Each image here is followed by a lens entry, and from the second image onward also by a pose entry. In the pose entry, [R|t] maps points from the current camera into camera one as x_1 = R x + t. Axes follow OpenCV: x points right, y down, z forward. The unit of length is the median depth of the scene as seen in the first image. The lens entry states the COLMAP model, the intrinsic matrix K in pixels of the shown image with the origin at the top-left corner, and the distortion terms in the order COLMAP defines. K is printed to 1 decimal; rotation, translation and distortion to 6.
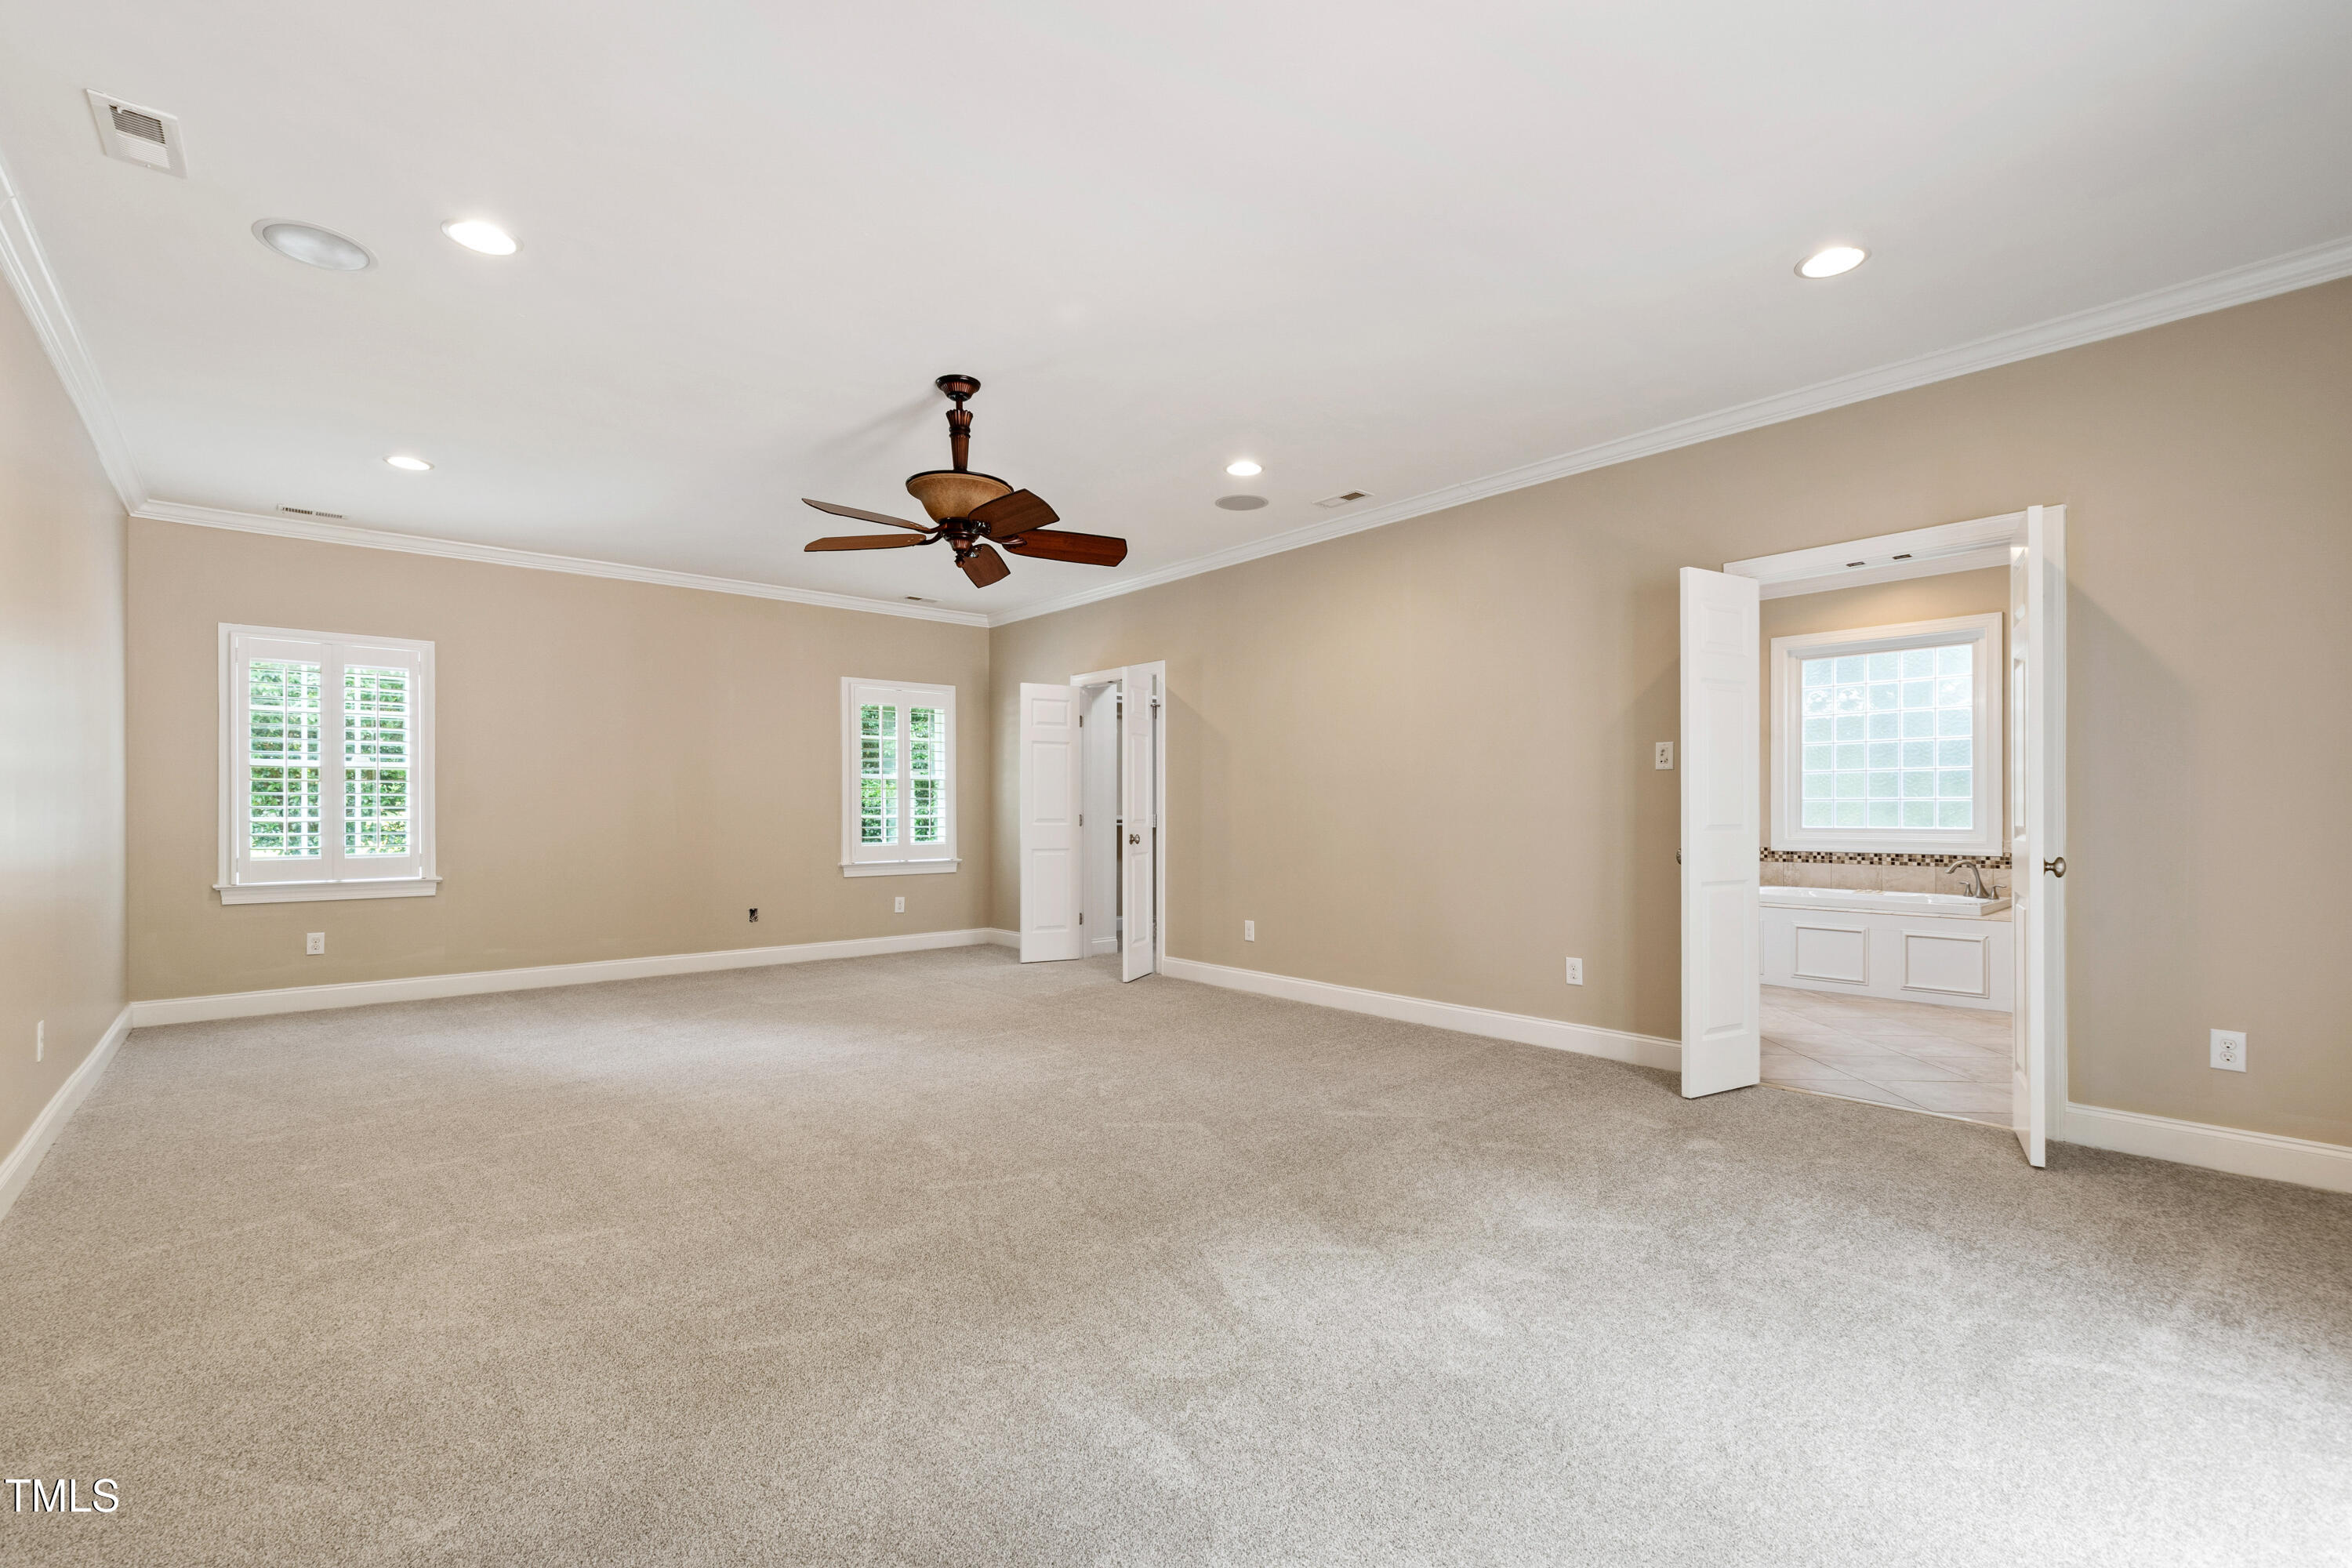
lens RADIAL K [[1036.8, 0, 1189.8], [0, 1036.8, 810.6], [0, 0, 1]] dist [-0.002794, -0.000295]
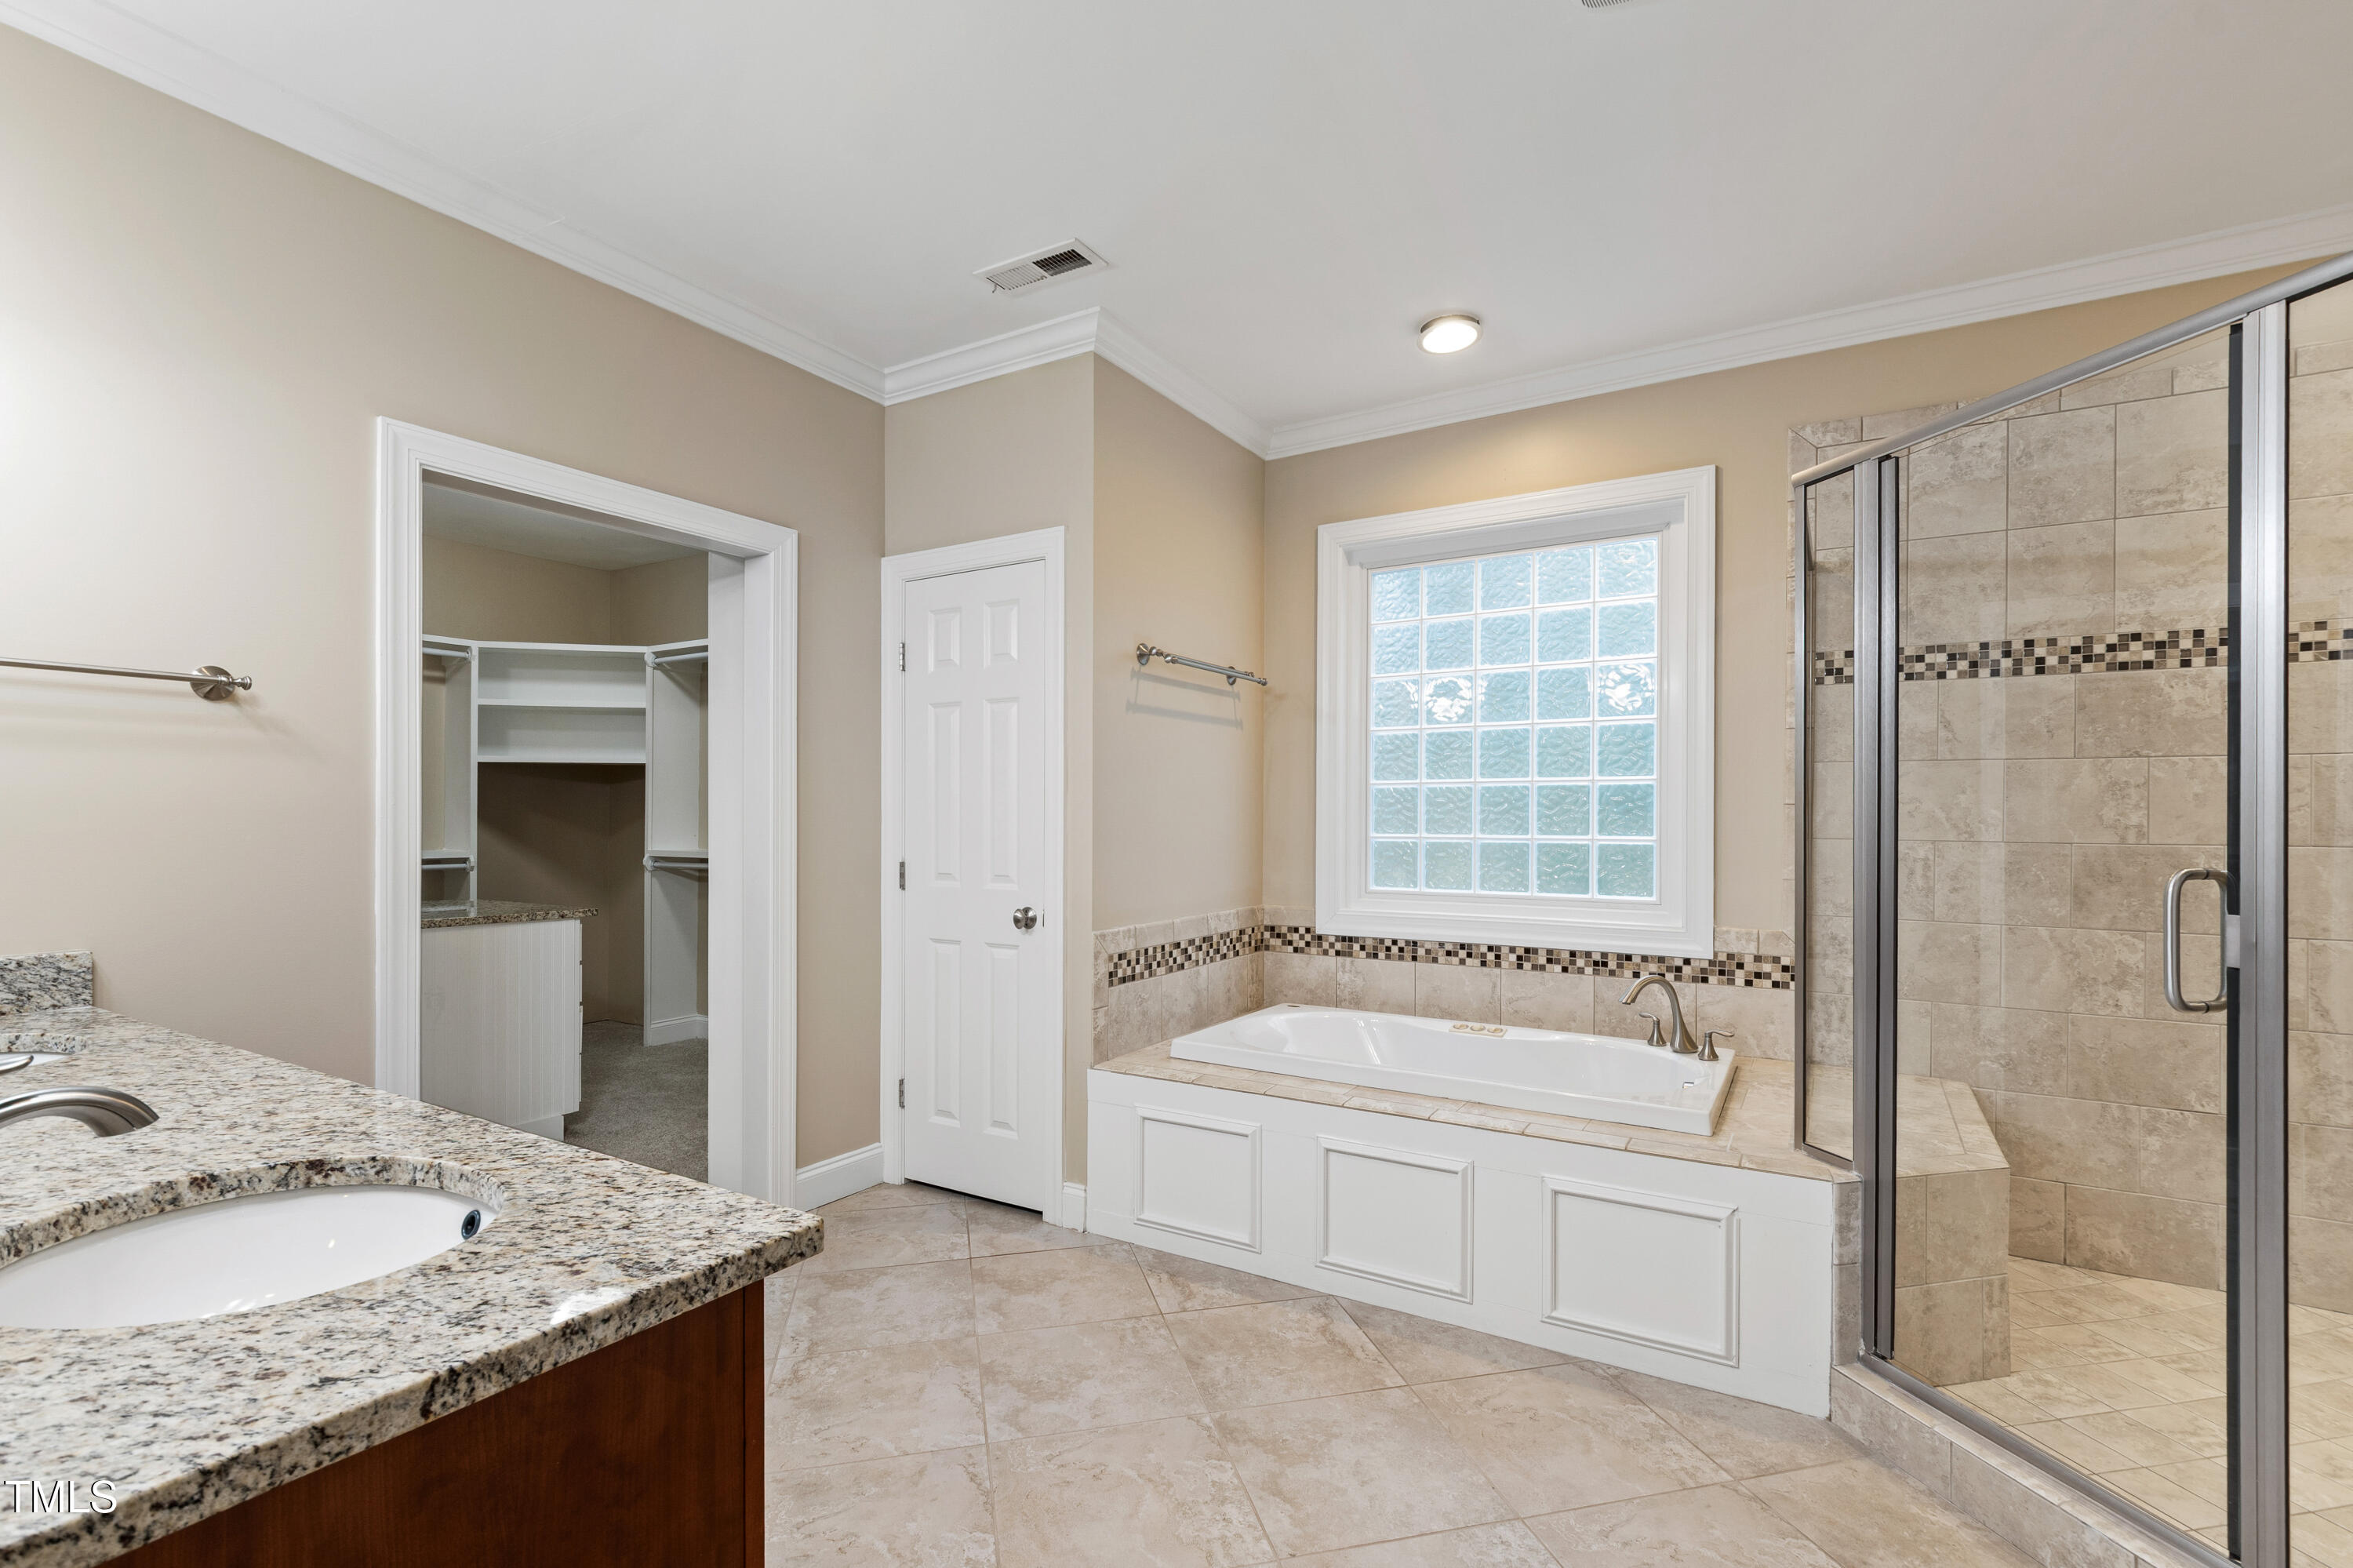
lens RADIAL K [[1075.8, 0, 1175.9], [0, 1075.8, 826.2], [0, 0, 1]] dist [-0.001484, -0.000225]
pose [[0.957053, 0.005291, 0.289865, 0.367498], [-0.005652, 0.999984, 0.000407, -0.016930], [-0.289858, -0.002028, 0.957067, 0.548797]]
